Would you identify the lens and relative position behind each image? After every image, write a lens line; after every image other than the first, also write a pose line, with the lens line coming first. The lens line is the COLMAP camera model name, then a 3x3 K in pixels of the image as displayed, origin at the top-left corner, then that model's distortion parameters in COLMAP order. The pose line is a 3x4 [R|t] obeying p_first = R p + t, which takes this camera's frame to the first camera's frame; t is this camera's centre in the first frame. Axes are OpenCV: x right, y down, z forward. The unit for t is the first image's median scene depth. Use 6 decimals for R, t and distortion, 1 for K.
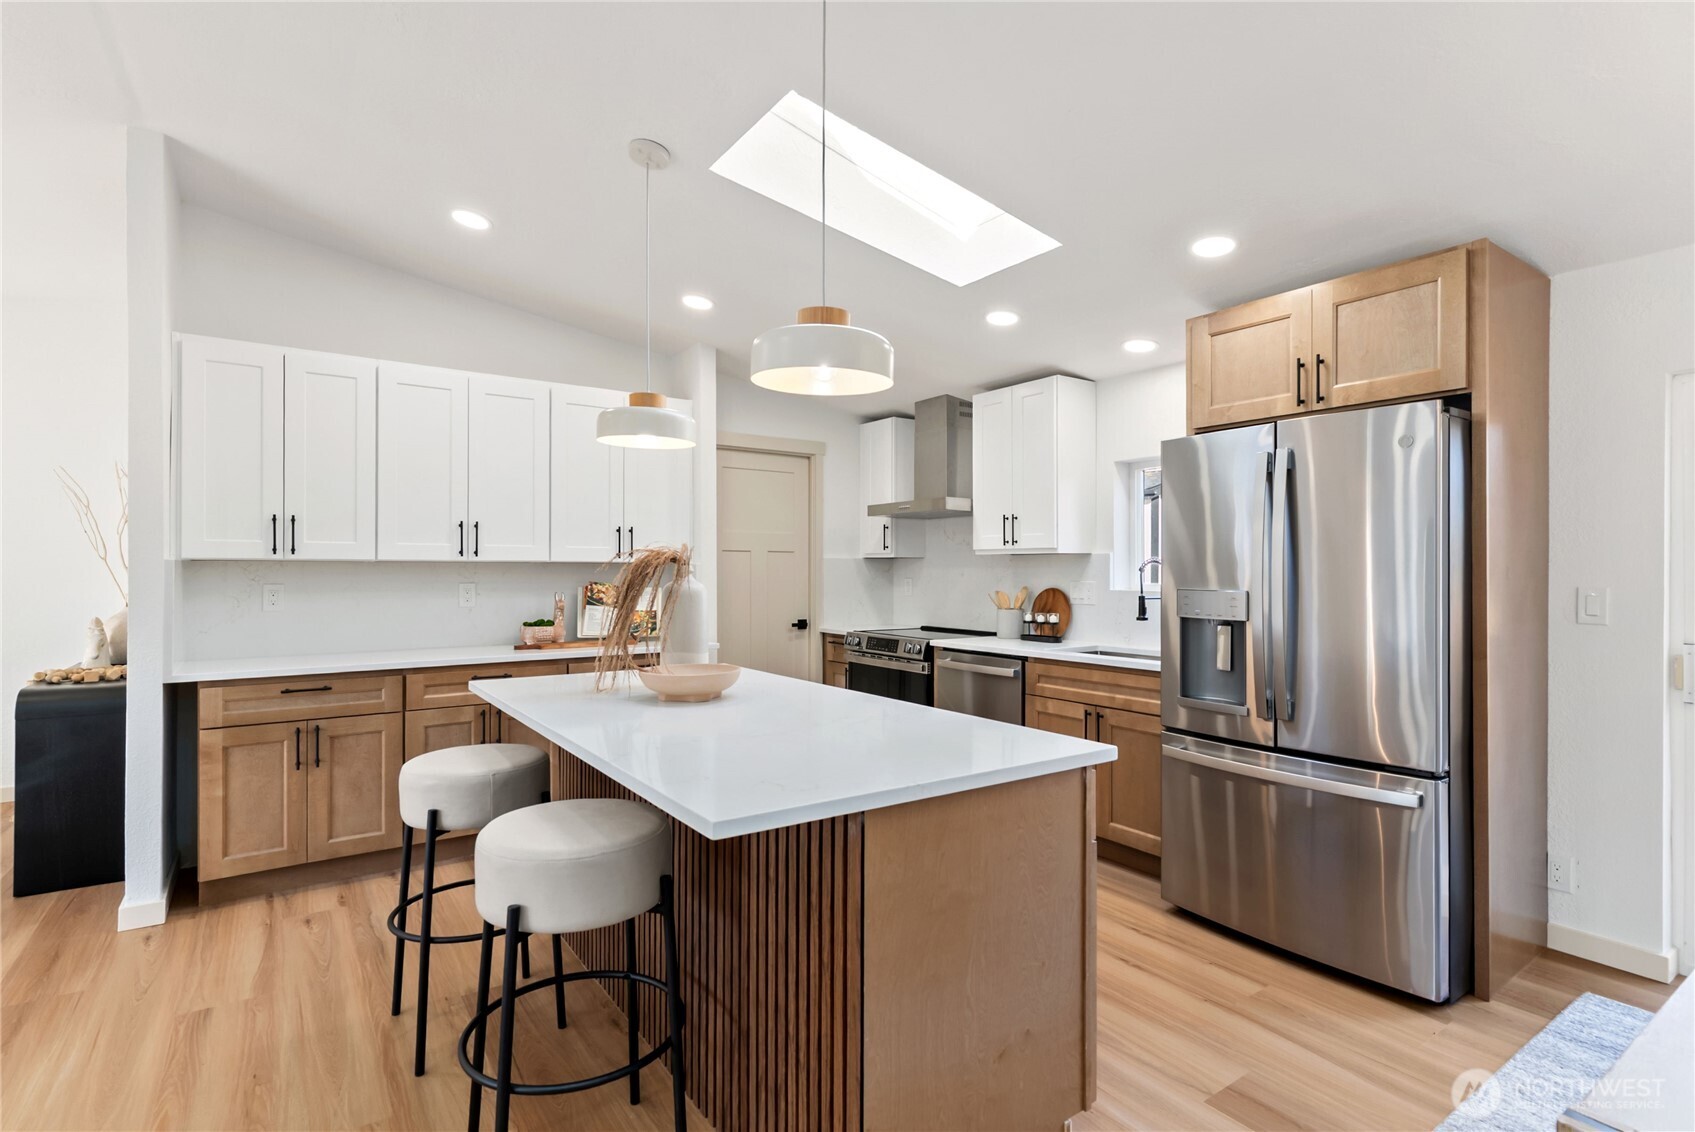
lens RADIAL K [[816.0, 0, 848.1], [0, 816.0, 569.7], [0, 0, 1]] dist [-0.000640, 0.000073]
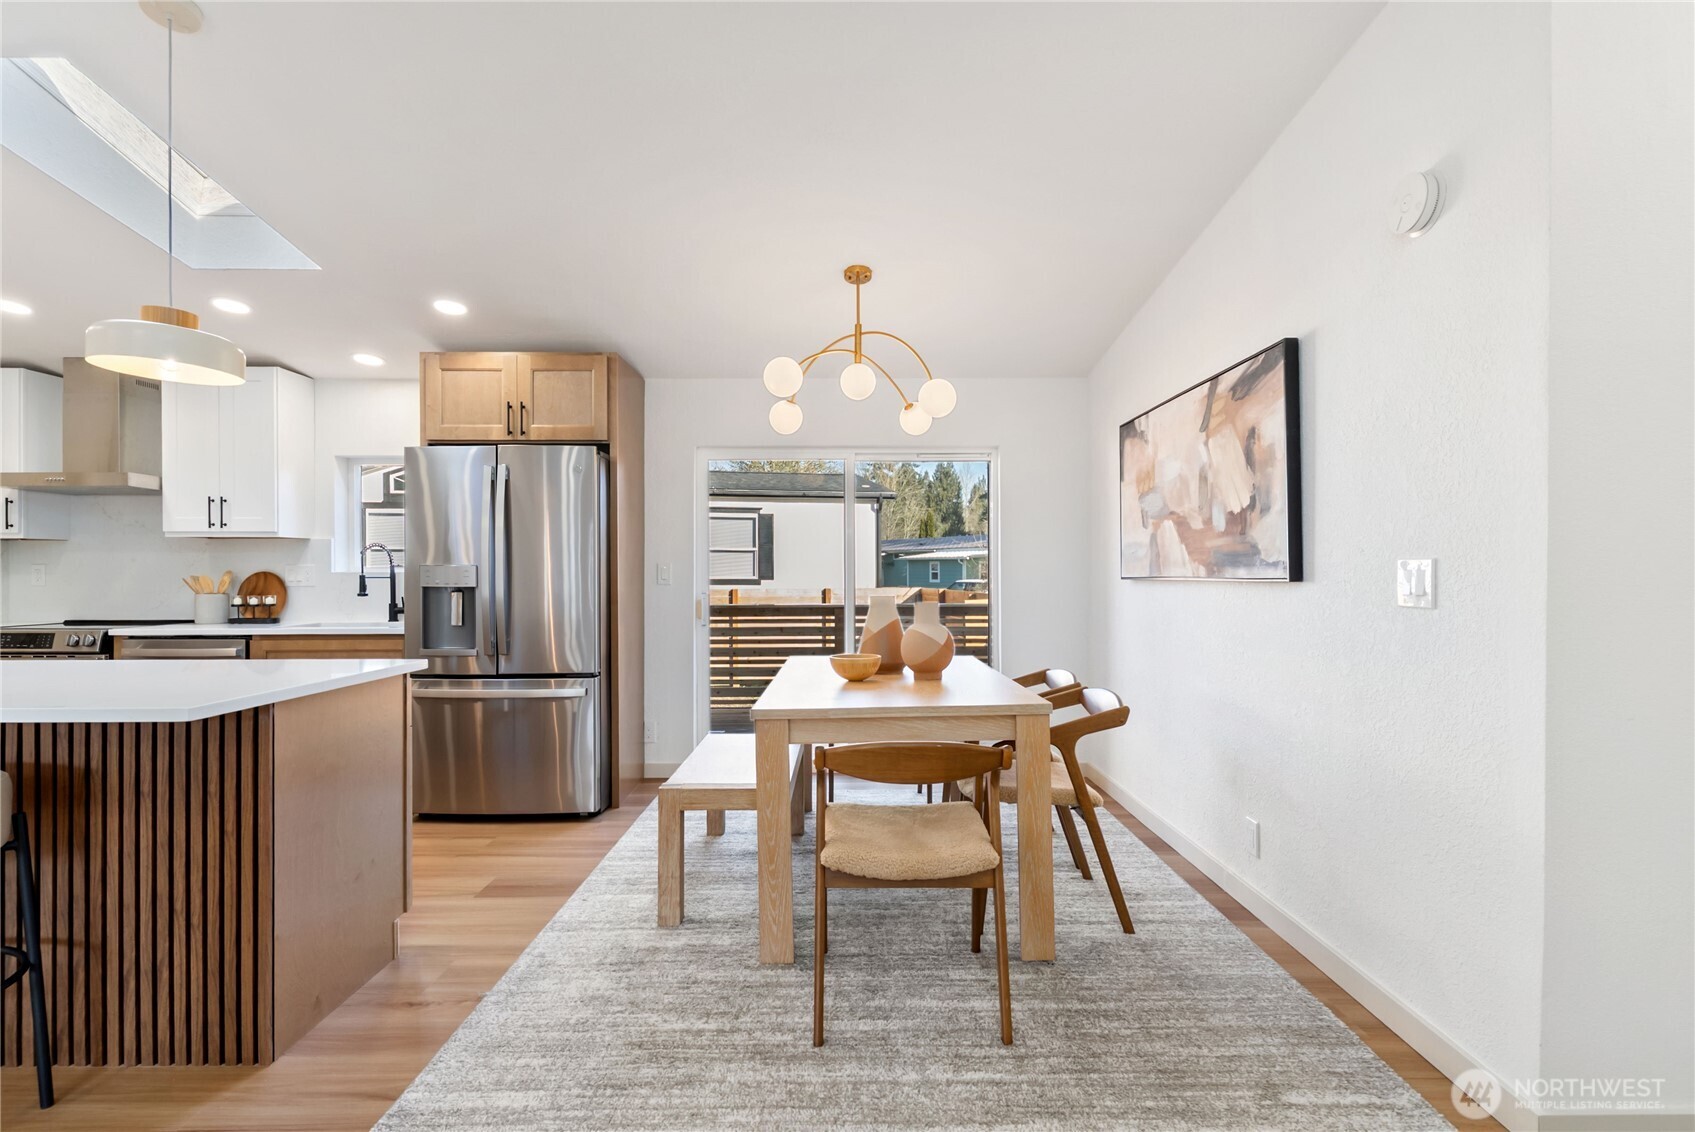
lens RADIAL K [[816.0, 0, 848.1], [0, 816.0, 569.7], [0, 0, 1]] dist [-0.000640, 0.000073]
pose [[0.565334, -0.000744, 0.824862, -0.253289], [0.002080, 0.999998, -0.000524, 0.031254], [-0.824859, 0.002012, 0.565334, -0.257673]]
